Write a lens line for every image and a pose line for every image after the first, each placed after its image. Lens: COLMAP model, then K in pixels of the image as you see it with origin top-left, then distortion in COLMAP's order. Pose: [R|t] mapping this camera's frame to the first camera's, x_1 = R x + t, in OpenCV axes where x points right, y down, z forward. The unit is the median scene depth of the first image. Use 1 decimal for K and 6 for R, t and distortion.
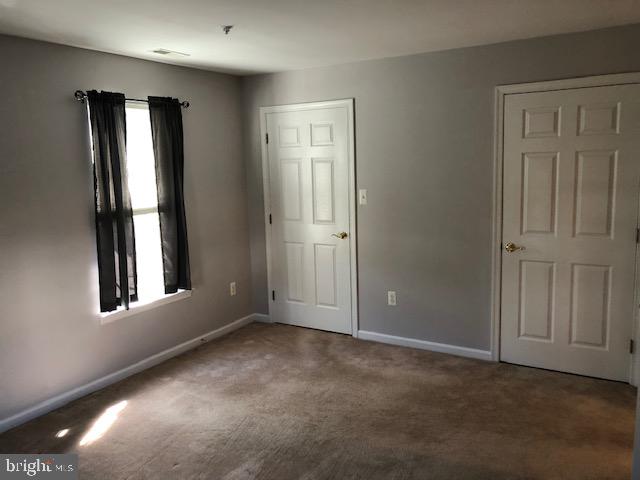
lens RADIAL K [[516.1, 0, 320.5], [0, 516.1, 240.5], [0, 0, 1]] dist [0.000933, -0.006880]
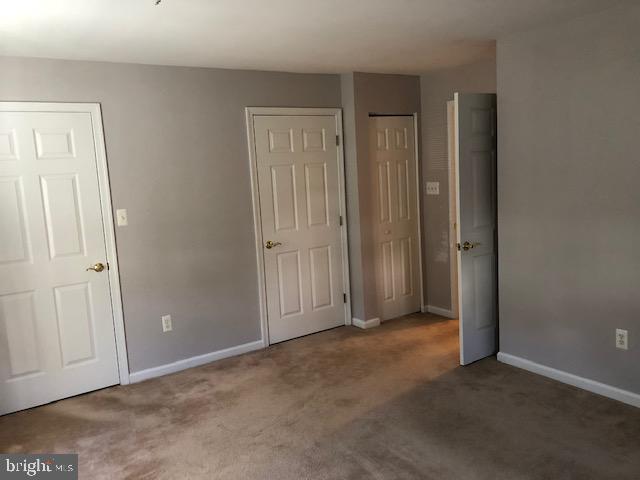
lens RADIAL K [[516.1, 0, 320.5], [0, 516.1, 241.8], [0, 0, 1]] dist [0.000933, -0.006880]
pose [[0.417372, -0.131866, 0.899117, -0.634175], [0.177102, 0.982247, 0.061847, -0.045324], [-0.891311, 0.133422, 0.433317, 0.378309]]
